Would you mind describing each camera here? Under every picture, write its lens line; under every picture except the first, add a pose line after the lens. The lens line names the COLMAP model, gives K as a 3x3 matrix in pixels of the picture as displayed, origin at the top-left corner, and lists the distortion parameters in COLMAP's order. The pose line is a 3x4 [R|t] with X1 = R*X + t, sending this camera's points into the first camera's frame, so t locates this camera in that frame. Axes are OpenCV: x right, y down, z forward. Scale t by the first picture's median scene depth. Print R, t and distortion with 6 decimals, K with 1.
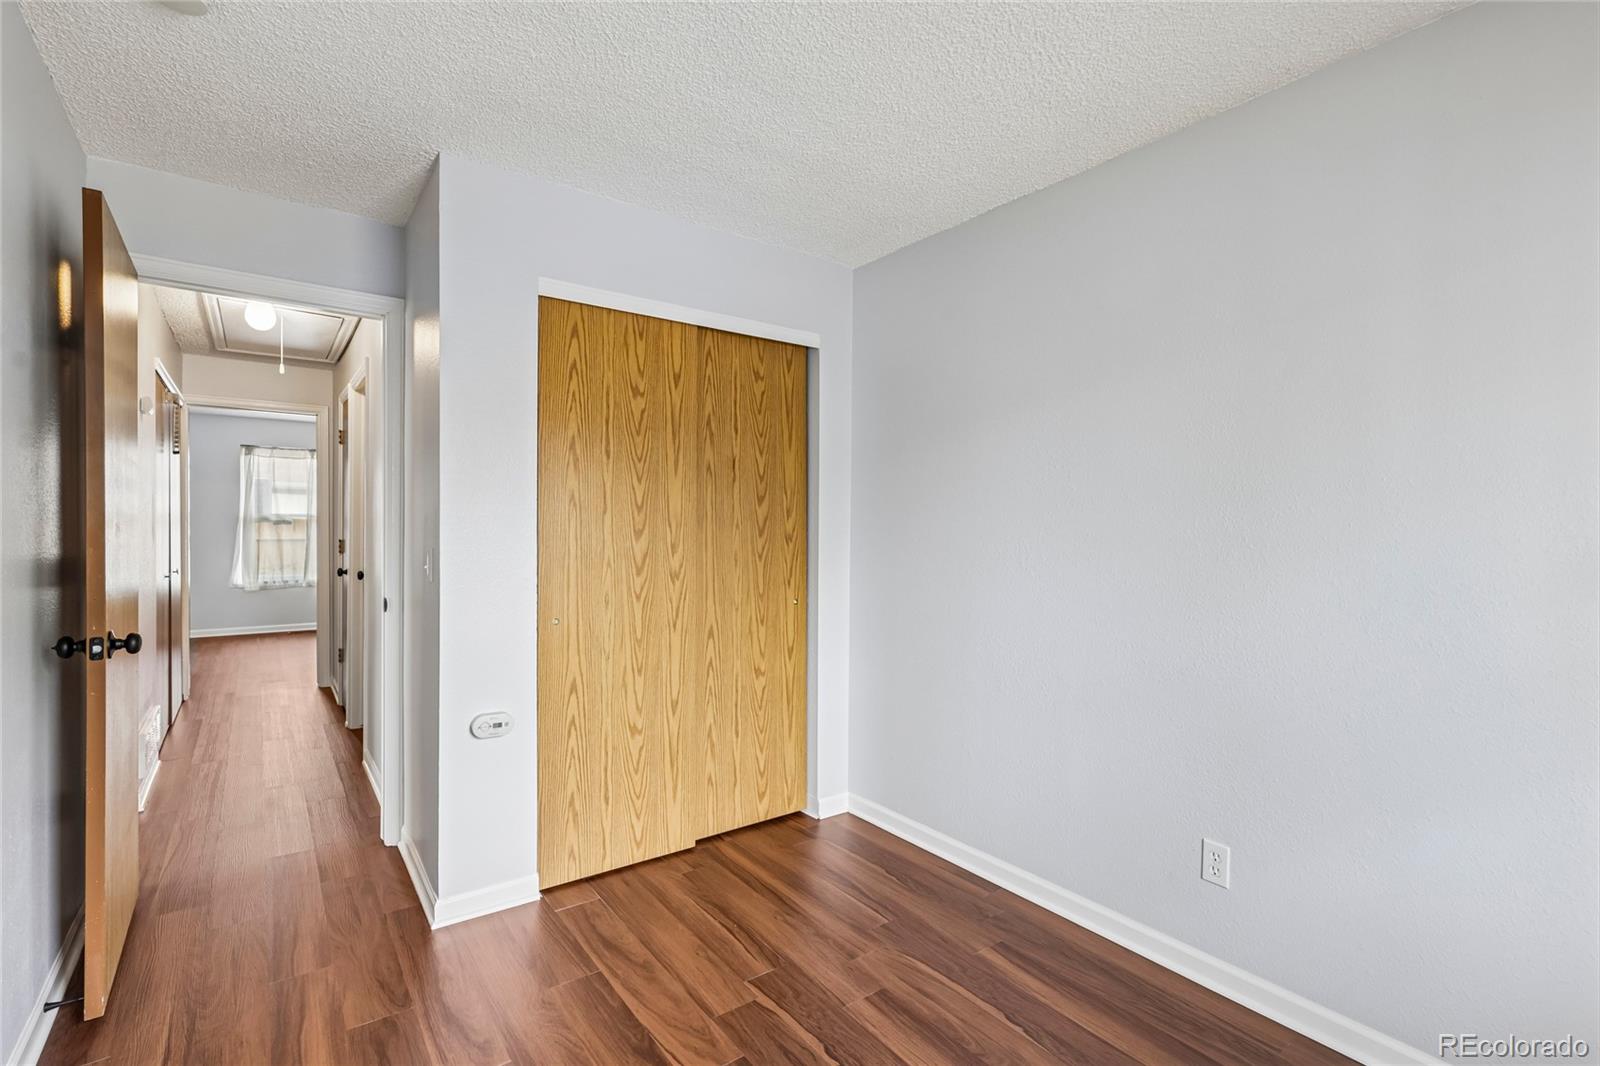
lens RADIAL K [[746.8, 0, 798.6], [0, 746.8, 530.8], [0, 0, 1]] dist [0.004329, -0.000029]
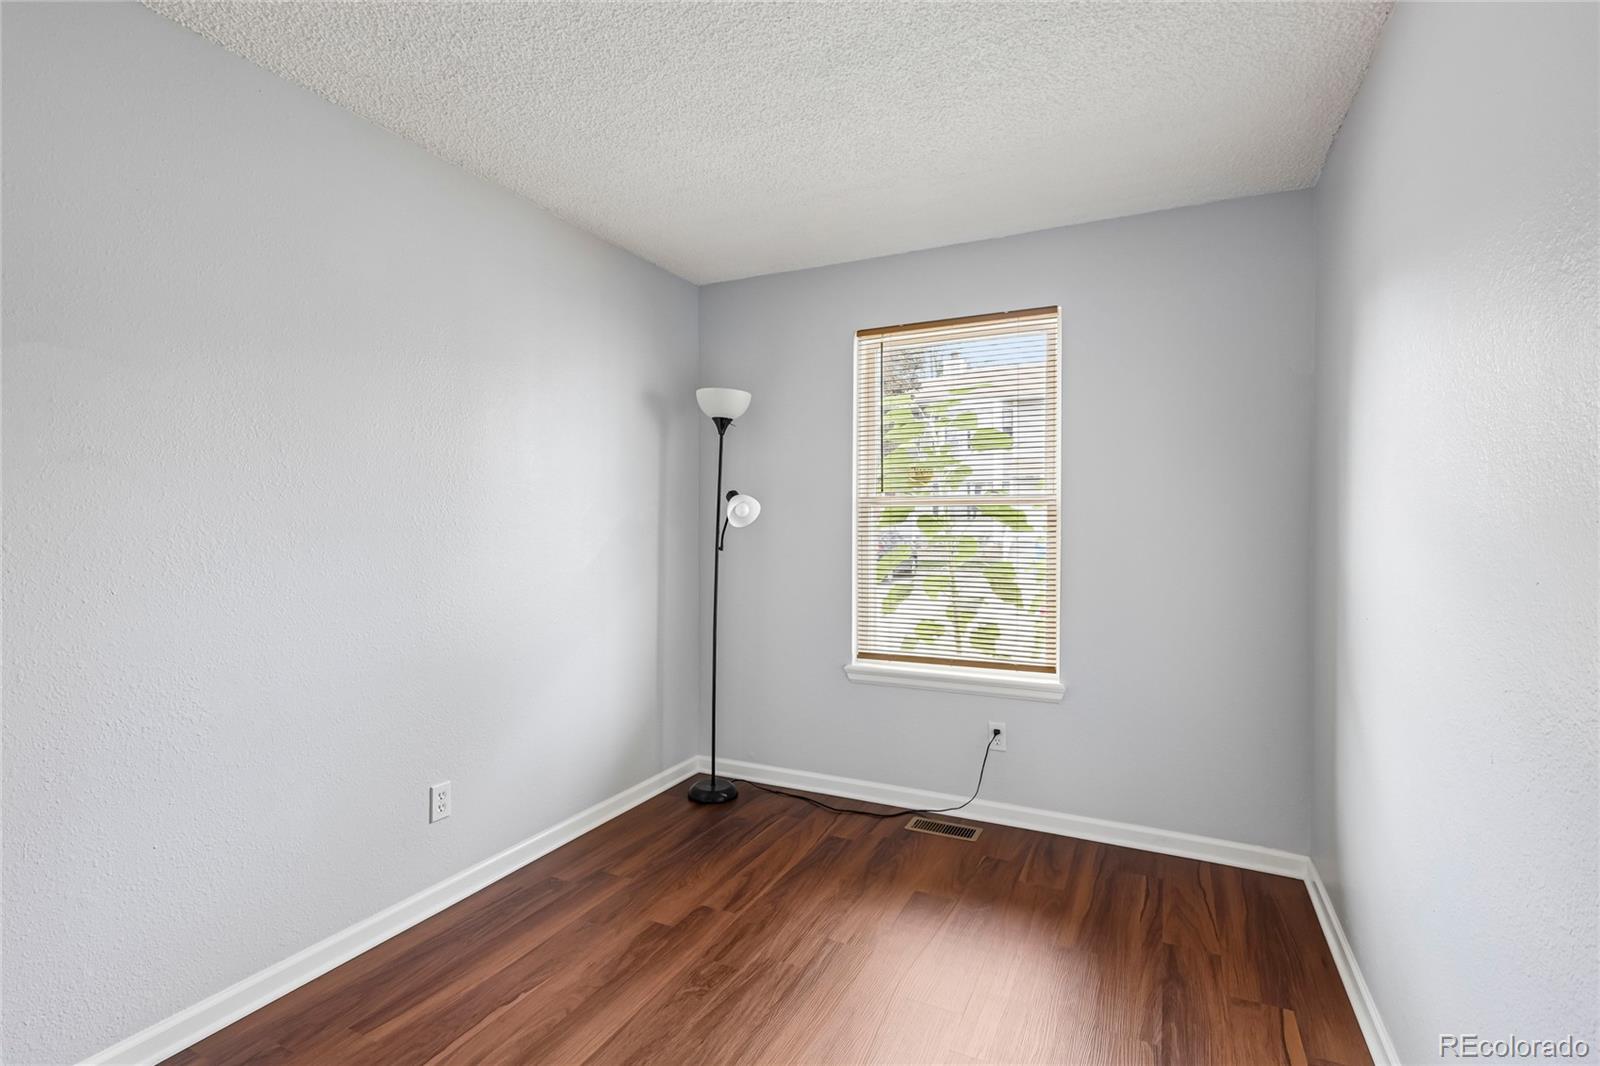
lens RADIAL K [[746.8, 0, 800.6], [0, 746.8, 526.7], [0, 0, 1]] dist [0.004329, -0.000029]
pose [[-0.462899, -0.013776, 0.886304, -0.745685], [0.004550, 0.999829, 0.017917, -0.004079], [-0.886399, 0.012326, -0.462757, 1.054238]]
